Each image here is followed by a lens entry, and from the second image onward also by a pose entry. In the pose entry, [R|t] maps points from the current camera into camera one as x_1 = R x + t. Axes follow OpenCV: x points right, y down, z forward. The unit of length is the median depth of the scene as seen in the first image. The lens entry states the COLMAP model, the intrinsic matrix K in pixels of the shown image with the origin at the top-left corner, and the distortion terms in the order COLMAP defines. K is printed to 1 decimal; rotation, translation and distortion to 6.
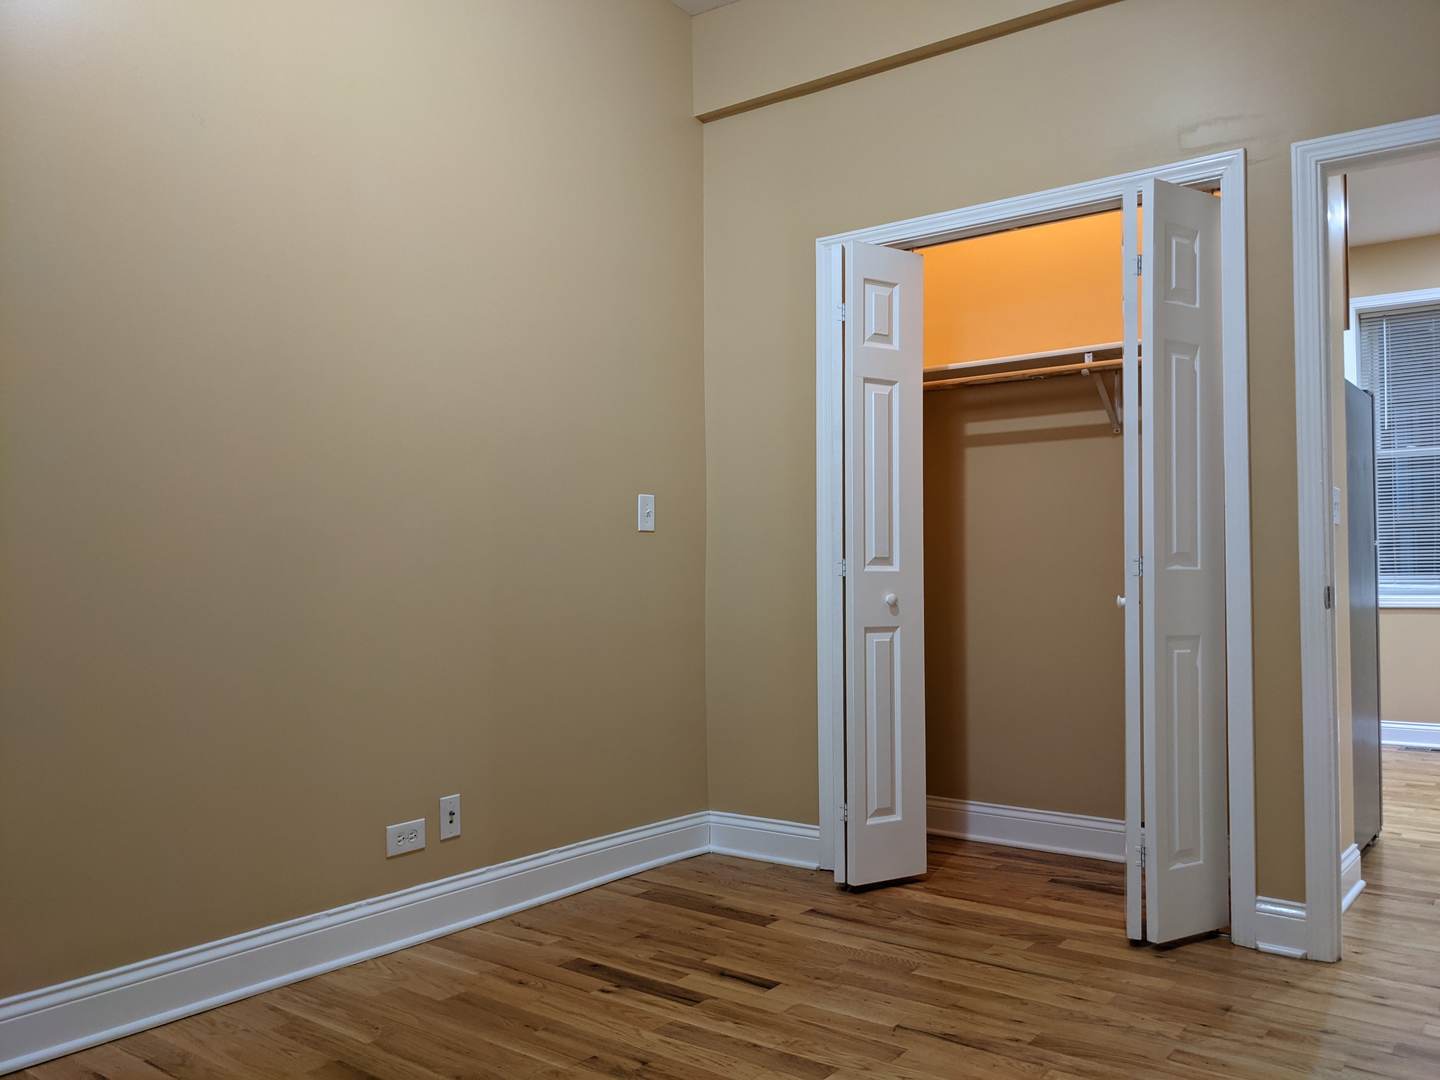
lens RADIAL K [[1132.5, 0, 709.0], [0, 1132.5, 535.0], [0, 0, 1]] dist [0.065530, -0.092938]
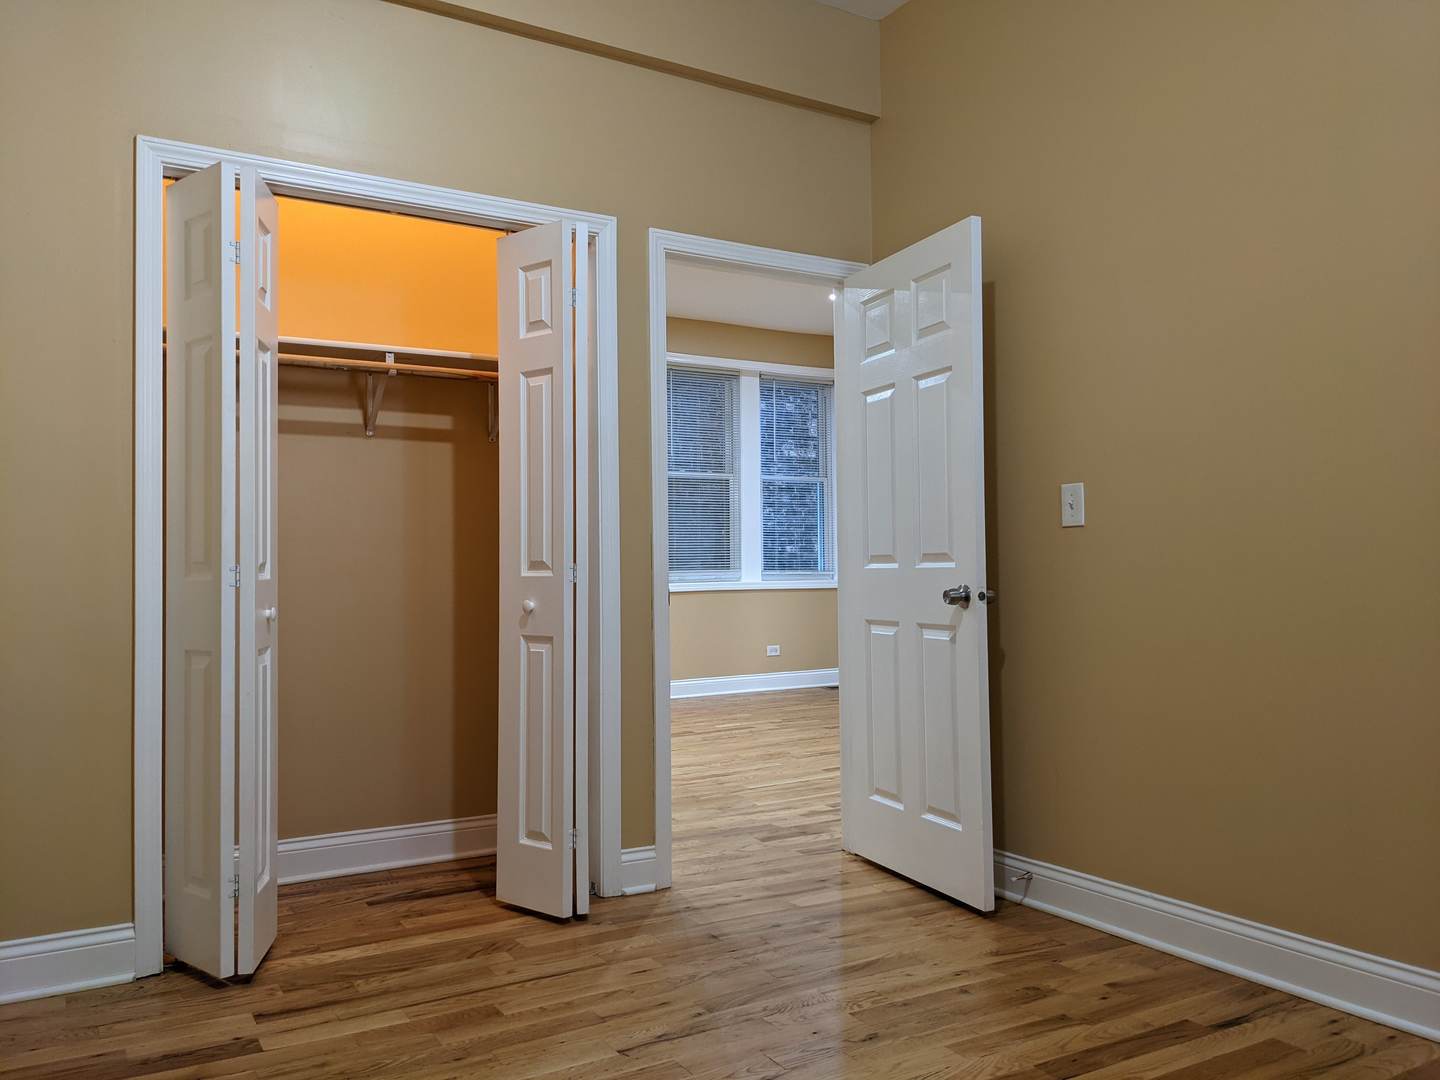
lens RADIAL K [[1122.7, 0, 739.2], [0, 1122.7, 535.6], [0, 0, 1]] dist [-0.001391, -0.011519]
pose [[0.366279, 0.027705, 0.930093, -0.553286], [-0.027838, 0.999436, -0.018807, 0.007350], [-0.930089, -0.019003, 0.366843, 0.454933]]
